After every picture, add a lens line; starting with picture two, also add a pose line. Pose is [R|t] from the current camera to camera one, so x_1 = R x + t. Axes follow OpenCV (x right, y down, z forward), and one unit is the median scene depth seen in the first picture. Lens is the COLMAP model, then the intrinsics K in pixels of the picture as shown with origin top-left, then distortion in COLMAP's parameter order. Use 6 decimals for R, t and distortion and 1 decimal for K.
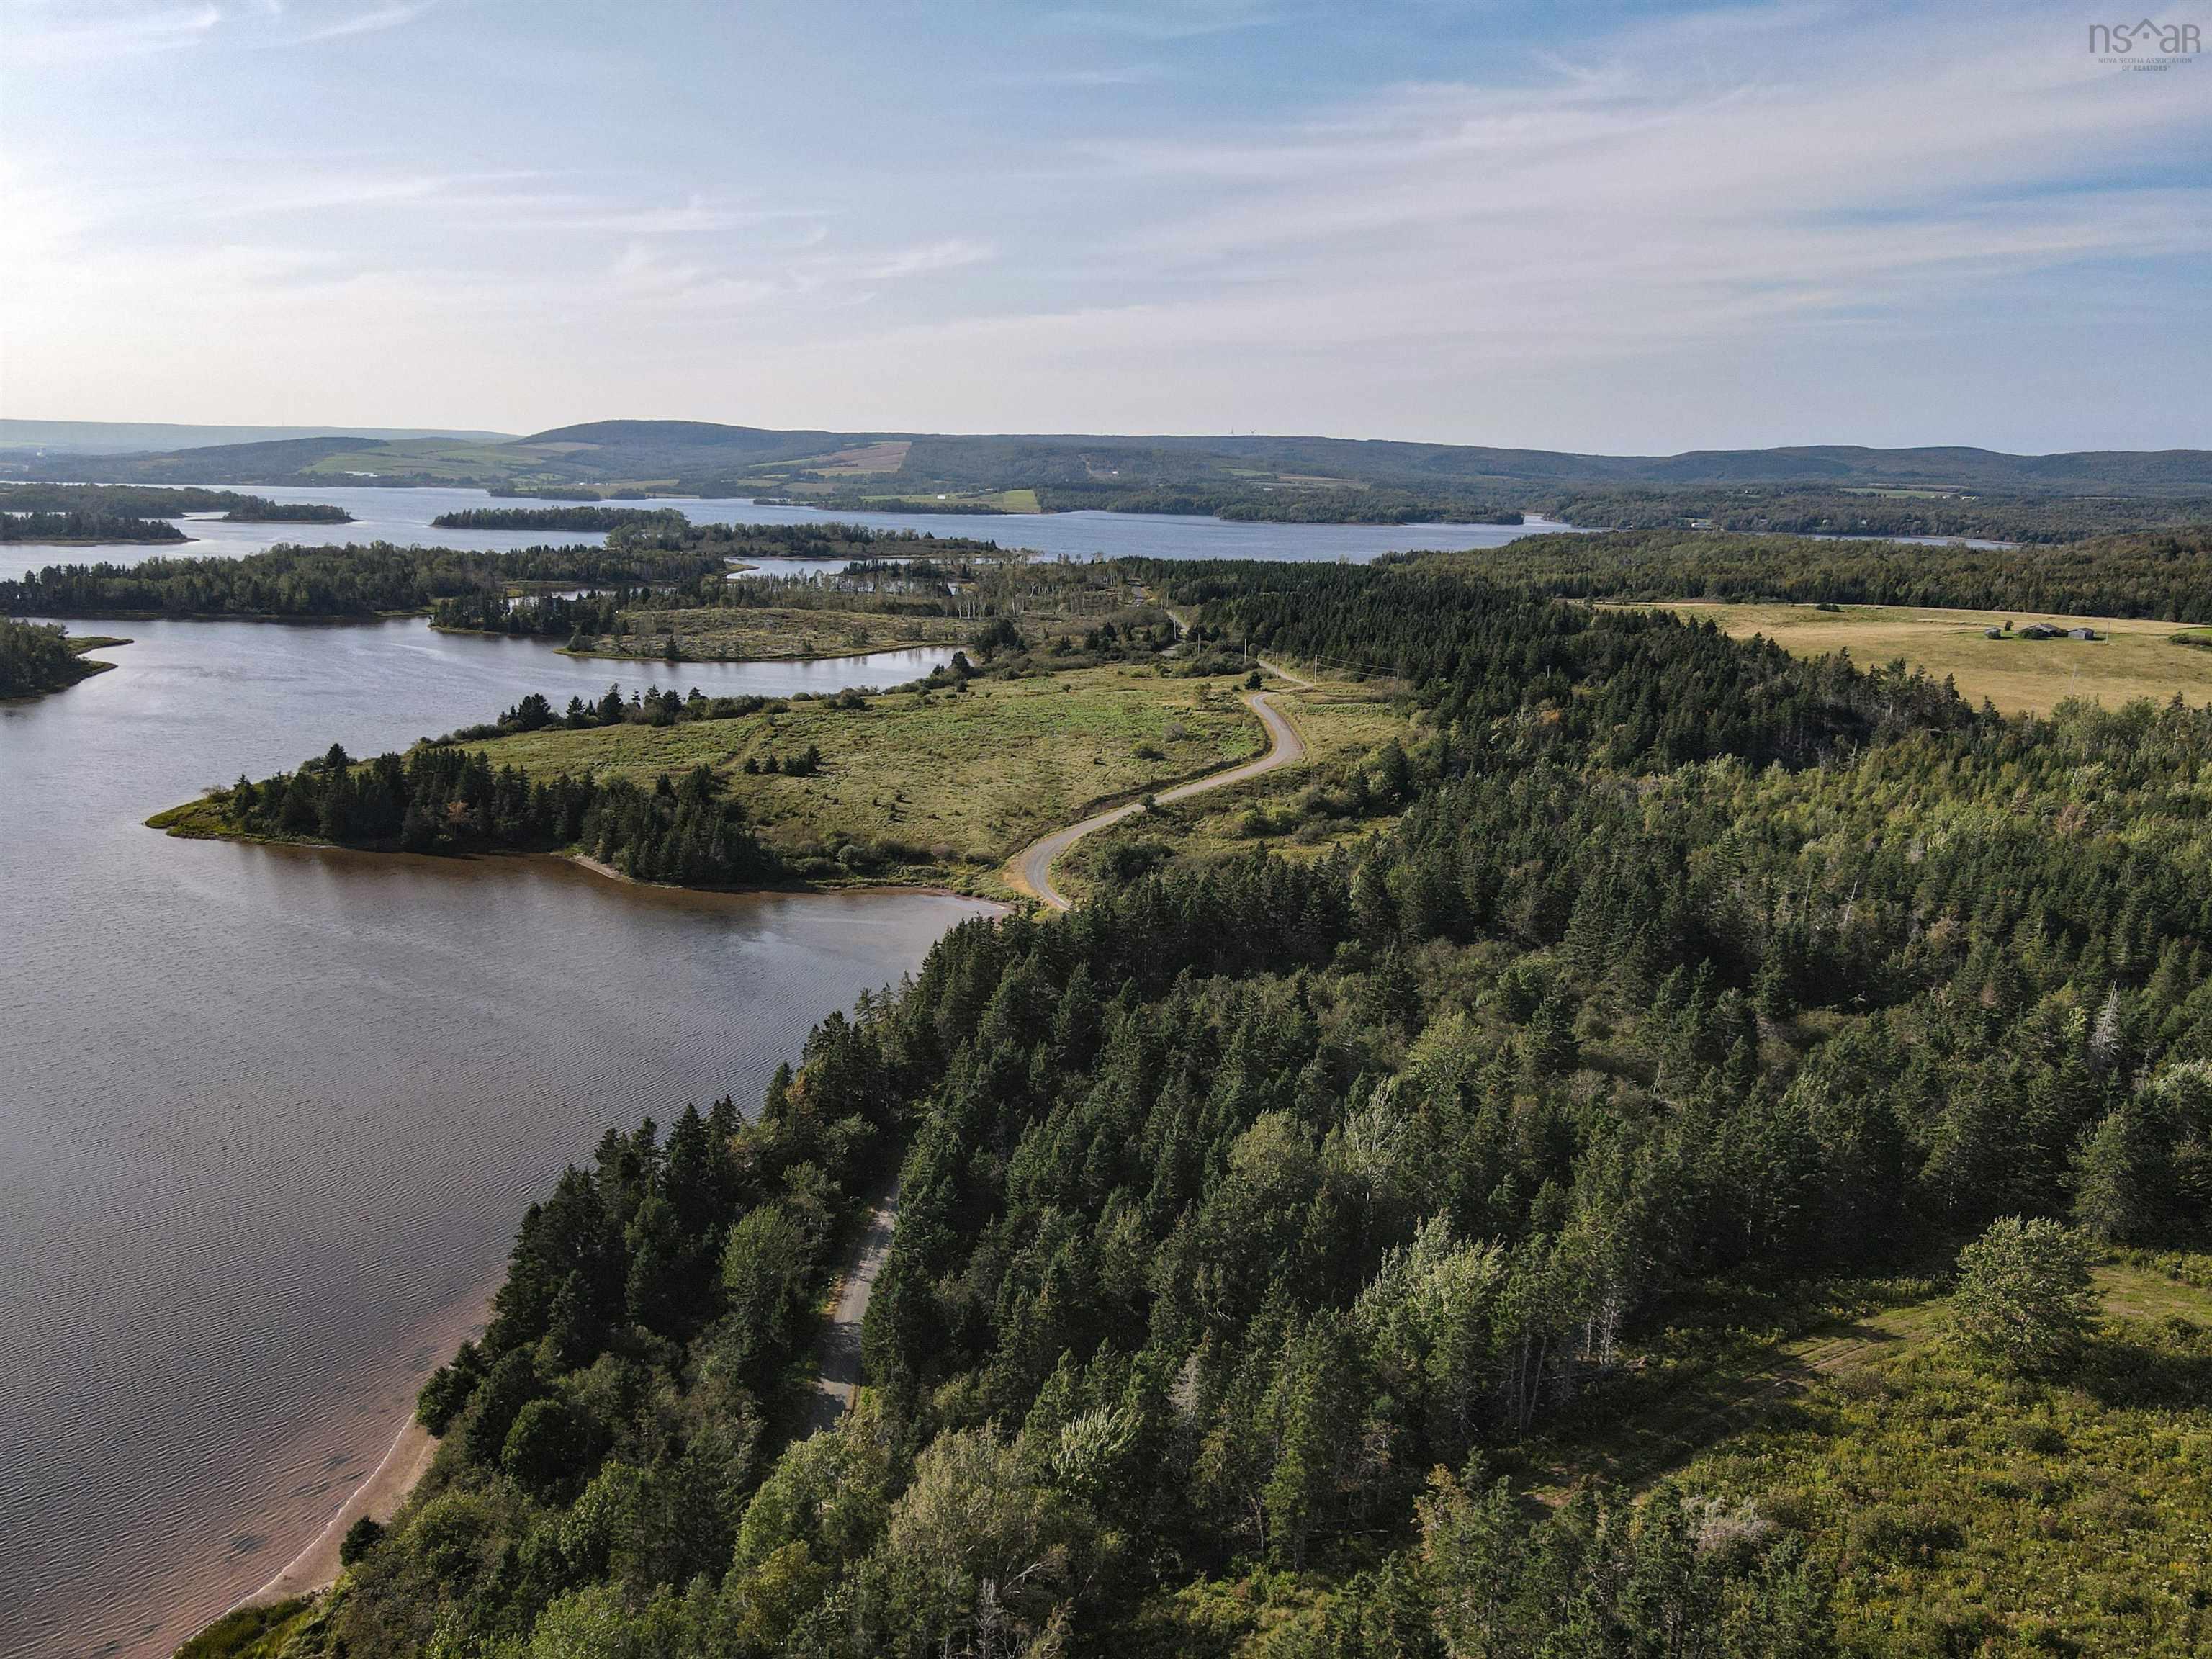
lens RADIAL K [[1622.1, 0, 1109.3], [0, 1622.1, 847.0], [0, 0, 1]] dist [-0.004940, 0.022207]
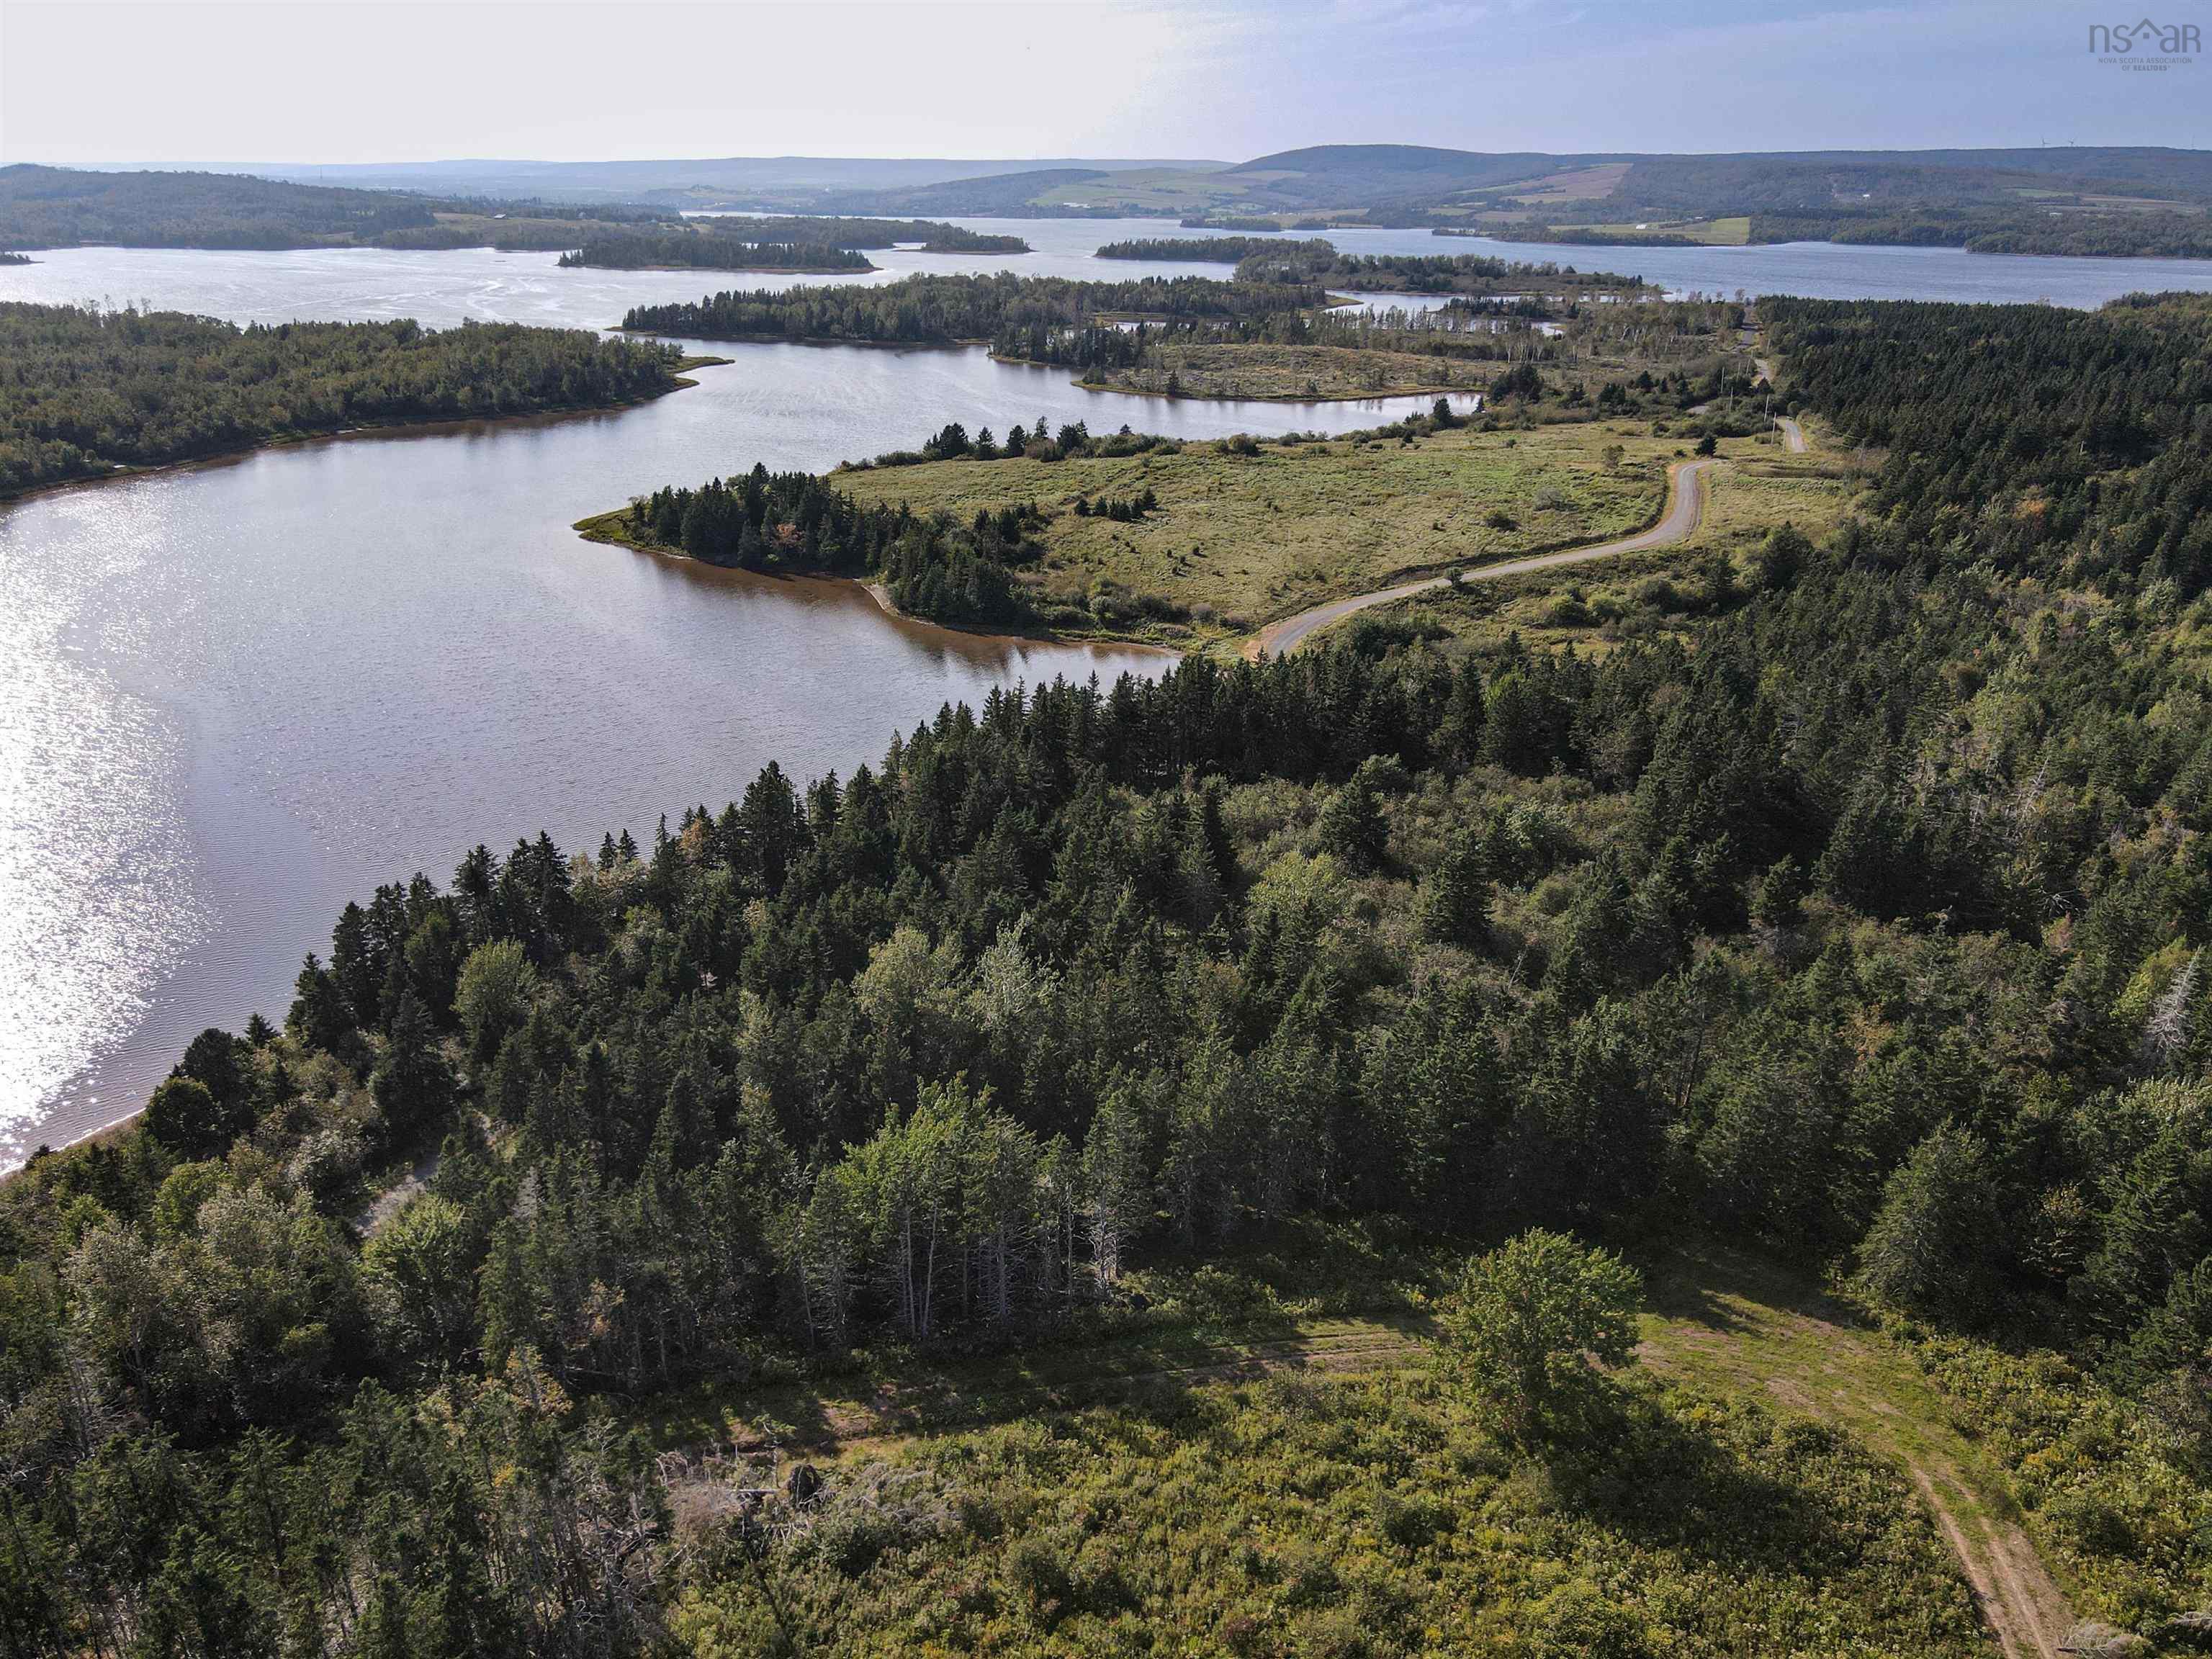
lens RADIAL K [[1622.1, 0, 1111.4], [0, 1622.1, 846.2], [0, 0, 1]] dist [-0.004940, 0.022207]
pose [[0.913421, 0.142673, -0.381191, 0.120205], [-0.083480, 0.982310, 0.167626, -0.008887], [0.398363, -0.121291, 0.909173, 0.054783]]
